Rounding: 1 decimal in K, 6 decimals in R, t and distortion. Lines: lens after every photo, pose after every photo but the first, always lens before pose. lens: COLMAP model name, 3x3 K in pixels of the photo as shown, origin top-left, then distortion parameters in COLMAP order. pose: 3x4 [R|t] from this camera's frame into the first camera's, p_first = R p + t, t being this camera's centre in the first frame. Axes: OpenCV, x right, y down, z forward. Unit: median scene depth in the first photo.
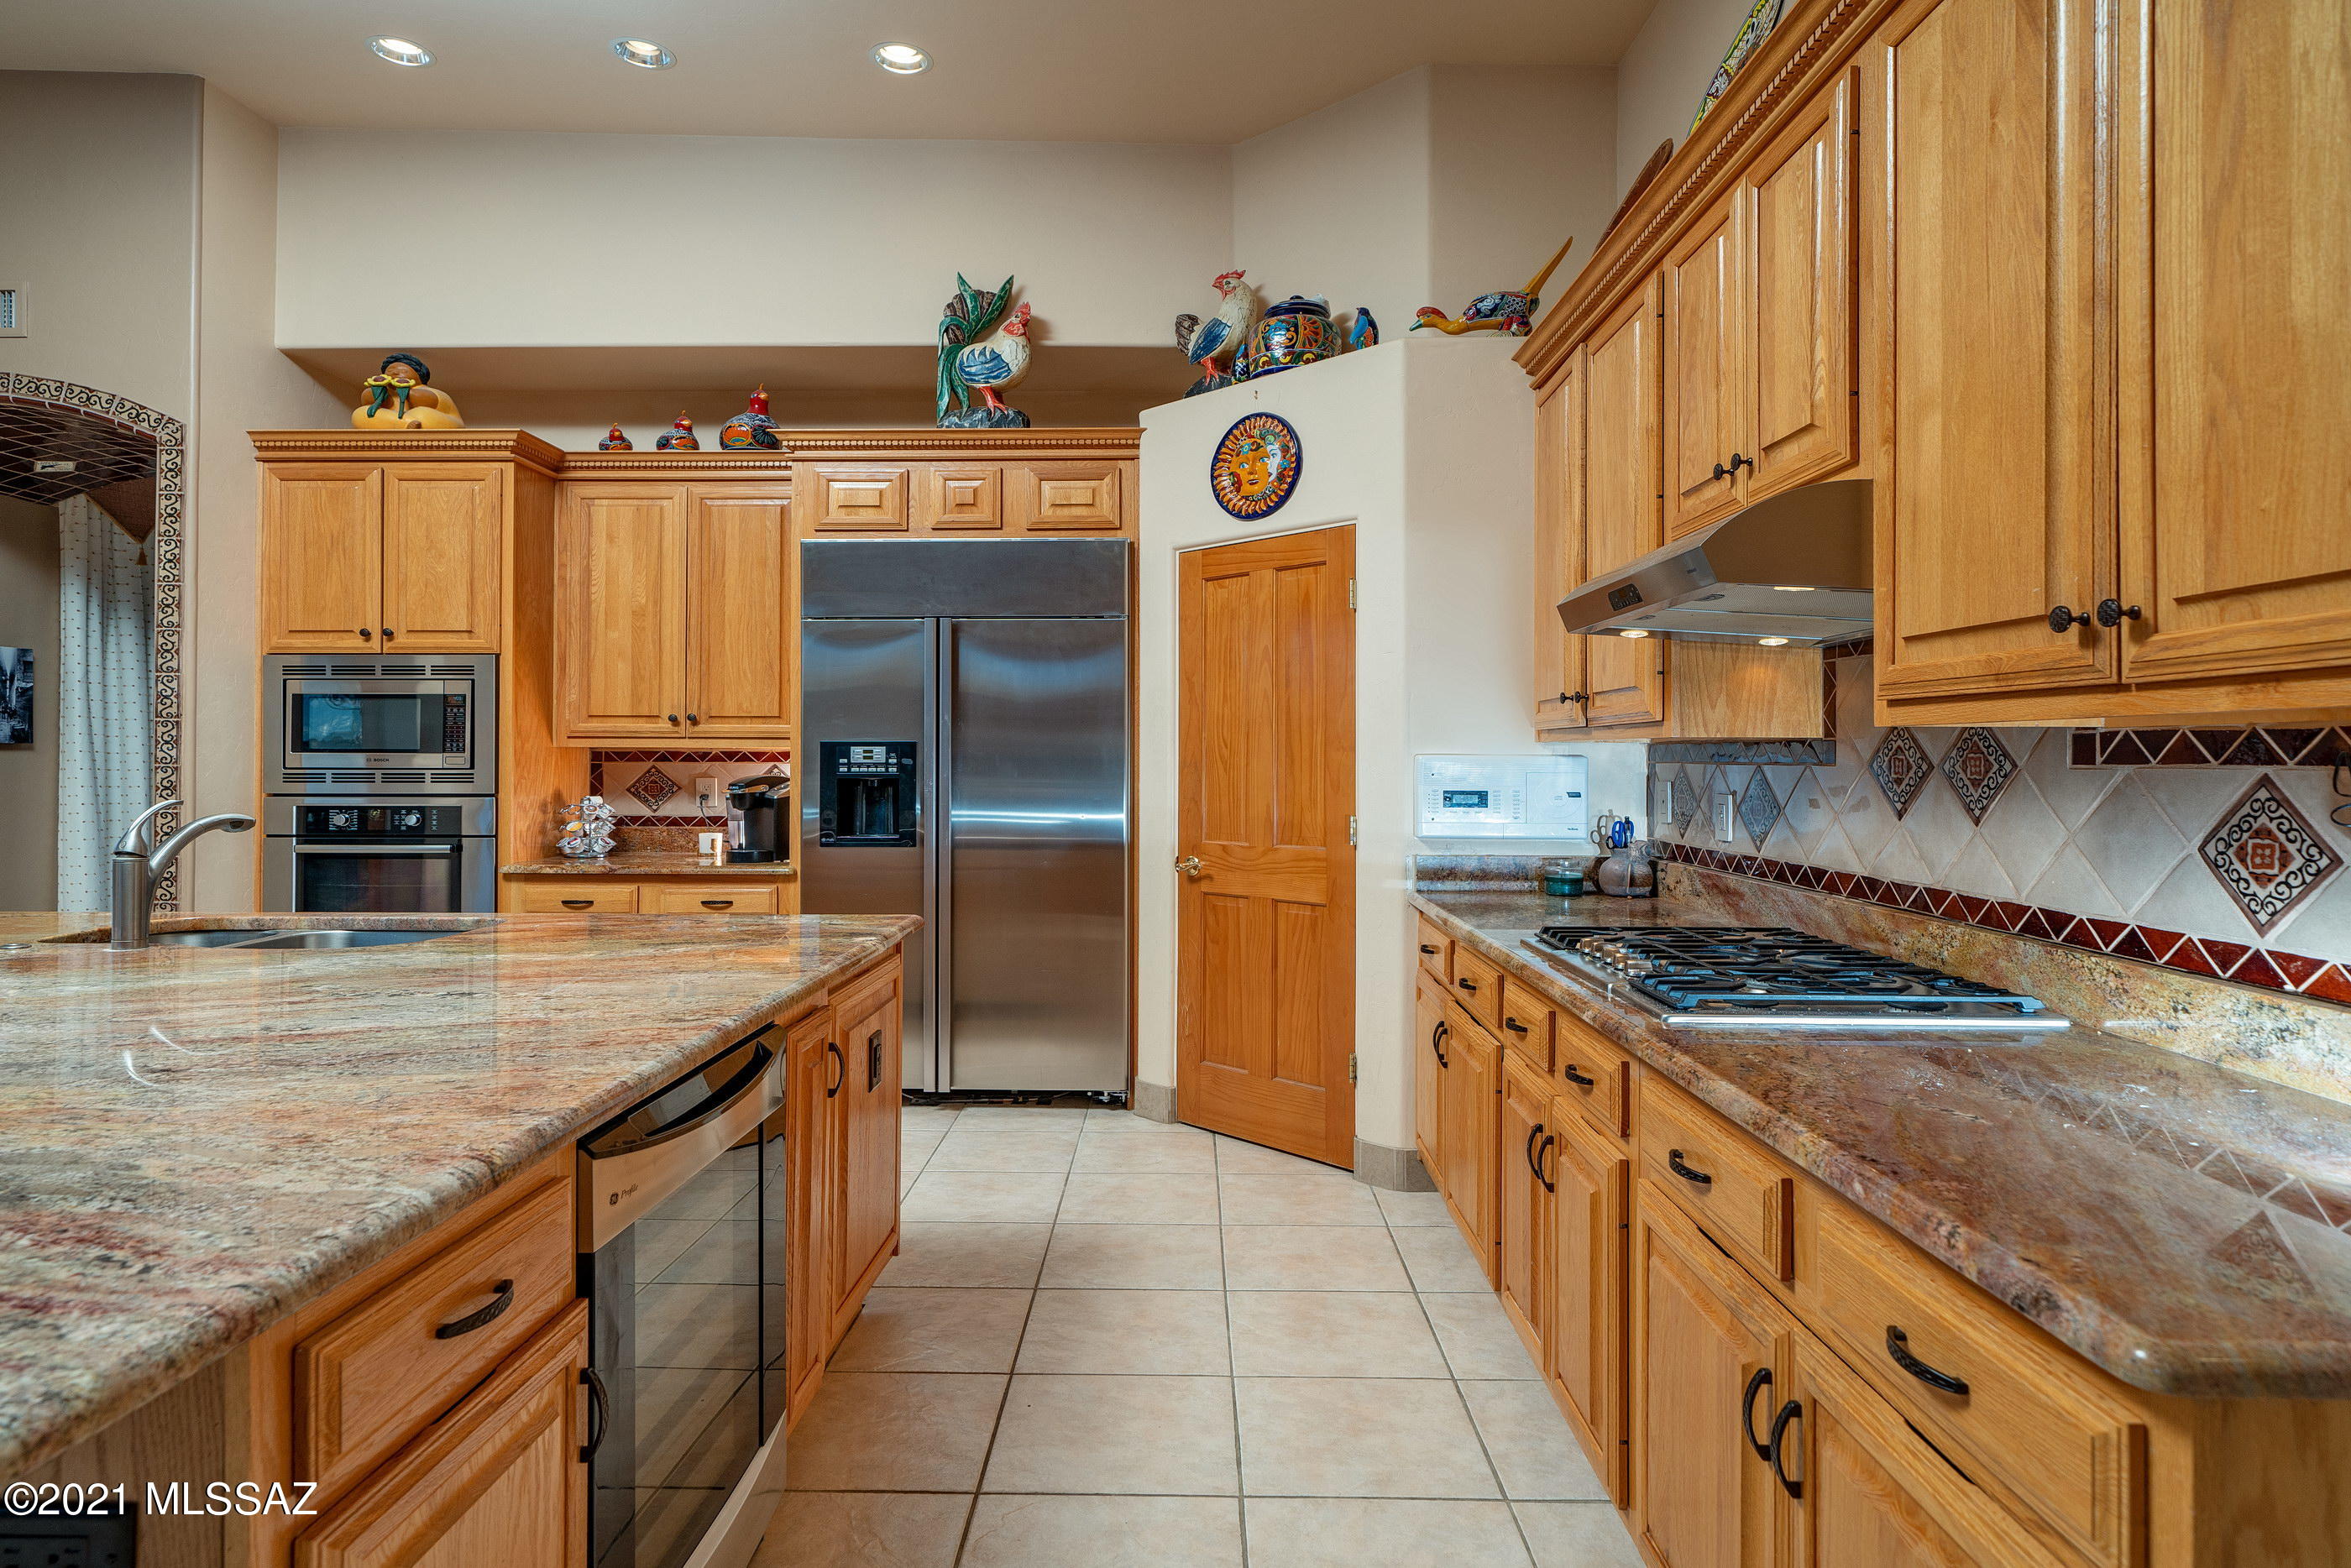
lens RADIAL K [[1208.5, 0, 1177.3], [0, 1208.5, 760.4], [0, 0, 1]] dist [0.005457, 0.000309]
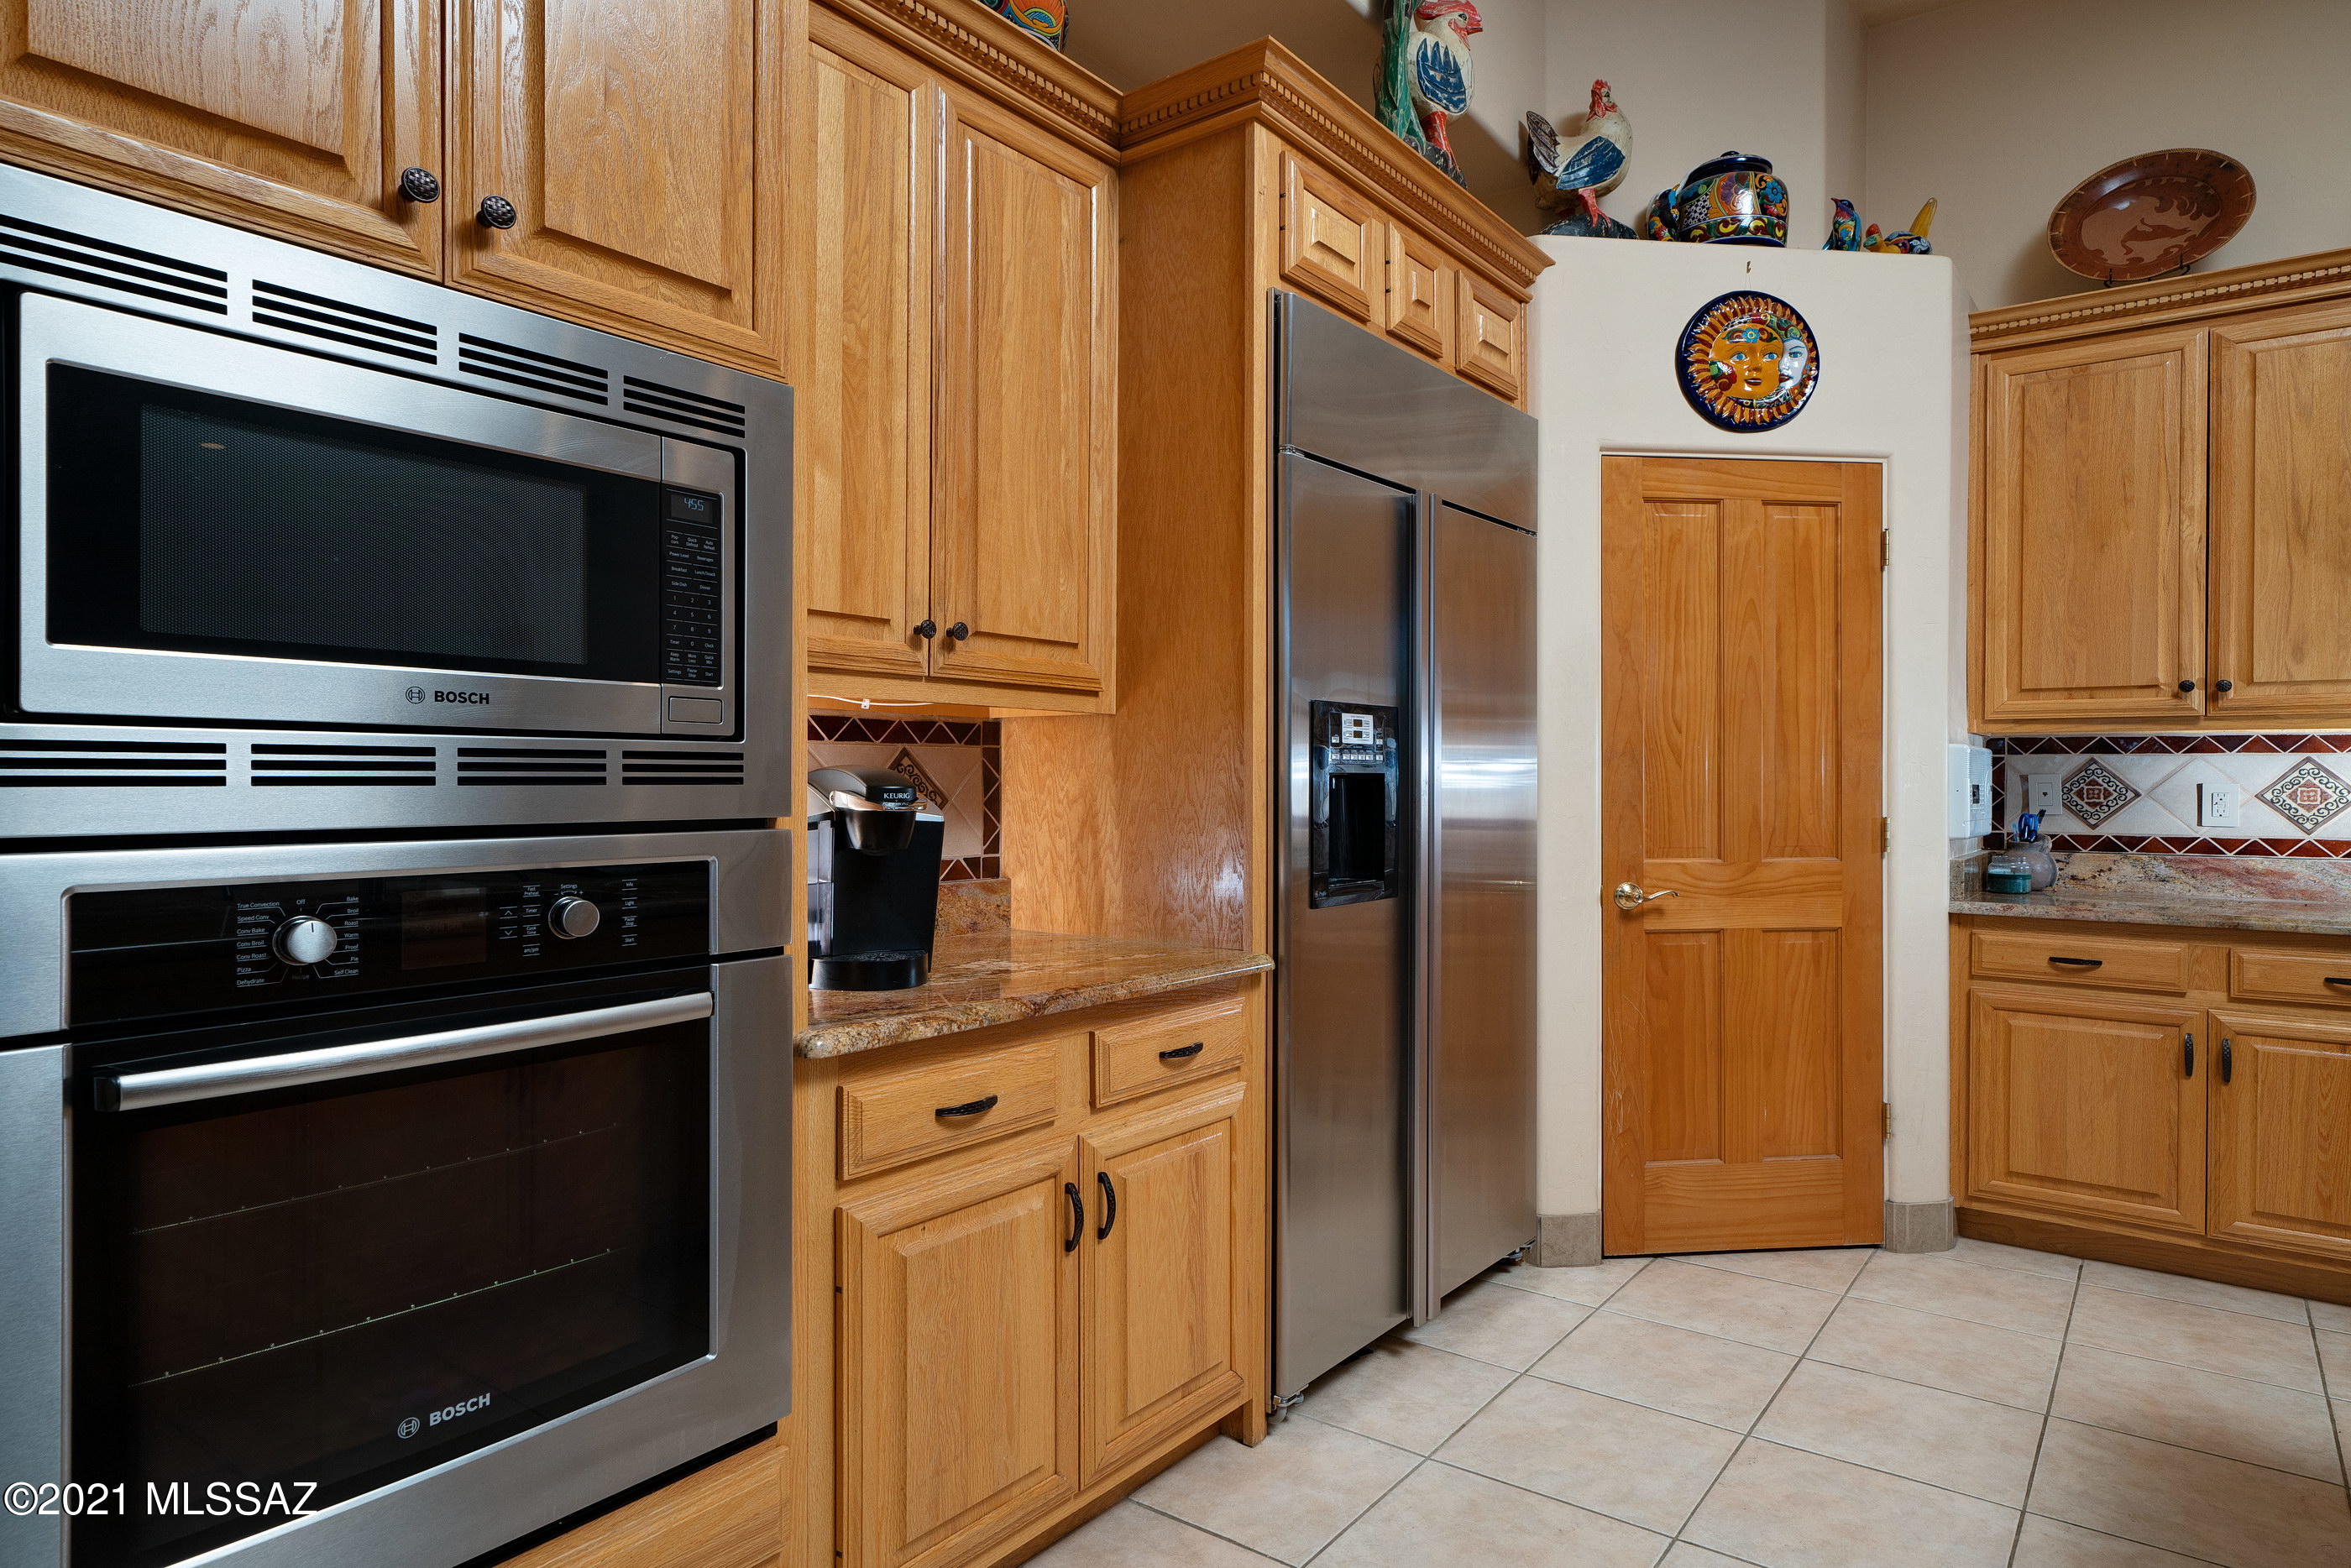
lens RADIAL K [[1369.8, 0, 1173.7], [0, 1369.8, 797.0], [0, 0, 1]] dist [0.007247, 0.000960]
pose [[0.629671, -0.010700, 0.776789, -0.789093], [0.000022, 0.999905, 0.013756, 0.016989], [-0.776862, -0.008645, 0.629611, 0.697269]]
